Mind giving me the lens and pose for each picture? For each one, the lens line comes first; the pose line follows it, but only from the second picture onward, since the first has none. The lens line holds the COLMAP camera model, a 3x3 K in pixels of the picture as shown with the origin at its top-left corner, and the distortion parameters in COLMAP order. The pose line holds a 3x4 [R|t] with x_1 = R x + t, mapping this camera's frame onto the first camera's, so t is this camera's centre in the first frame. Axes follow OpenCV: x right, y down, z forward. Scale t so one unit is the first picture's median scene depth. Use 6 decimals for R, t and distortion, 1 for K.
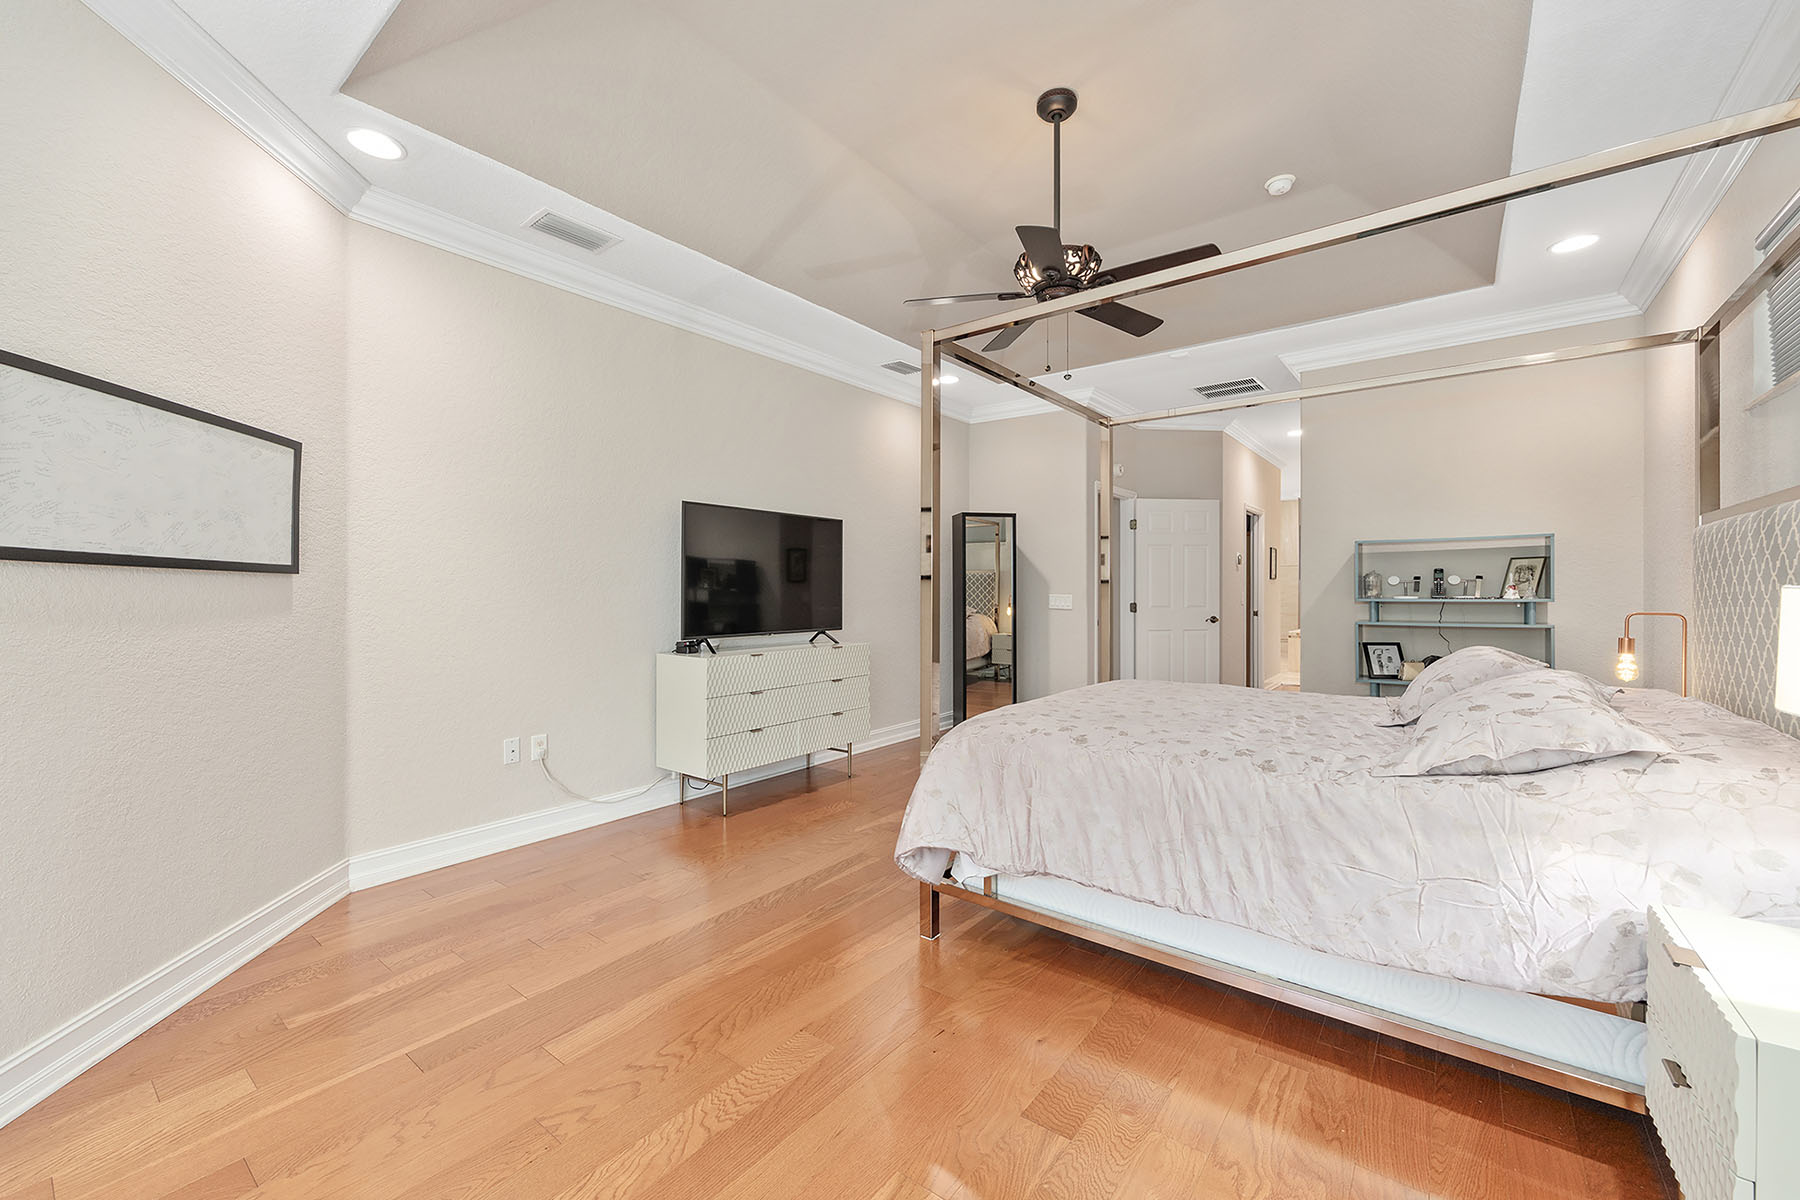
lens RADIAL K [[713.7, 0, 901.6], [0, 713.7, 593.2], [0, 0, 1]] dist [-0.001138, 0.000704]
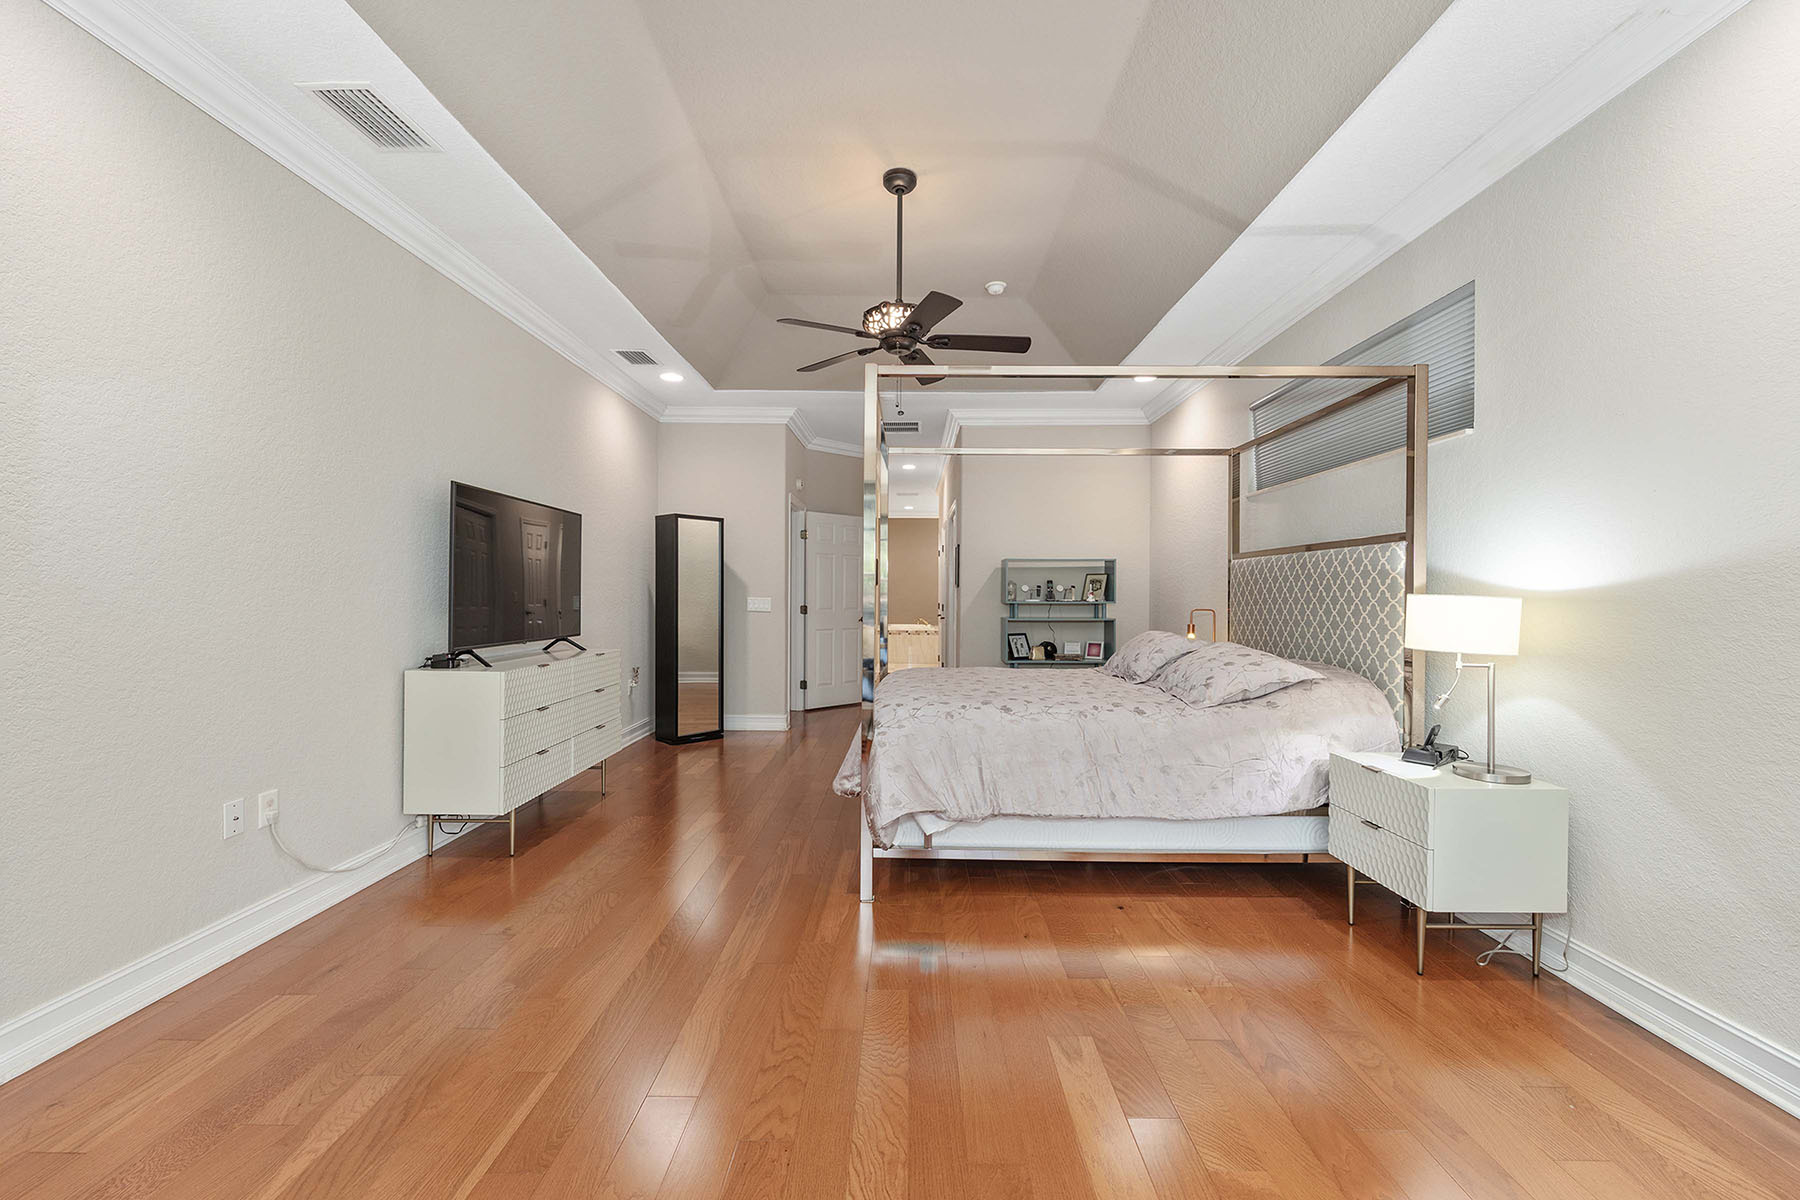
lens RADIAL K [[713.7, 0, 900.4], [0, 713.7, 599.0], [0, 0, 1]] dist [-0.001138, 0.000704]
pose [[0.800937, 0.002061, 0.598745, -0.376610], [-0.003974, 0.999990, 0.001875, 0.001847], [-0.598735, -0.003882, 0.800938, 0.042237]]
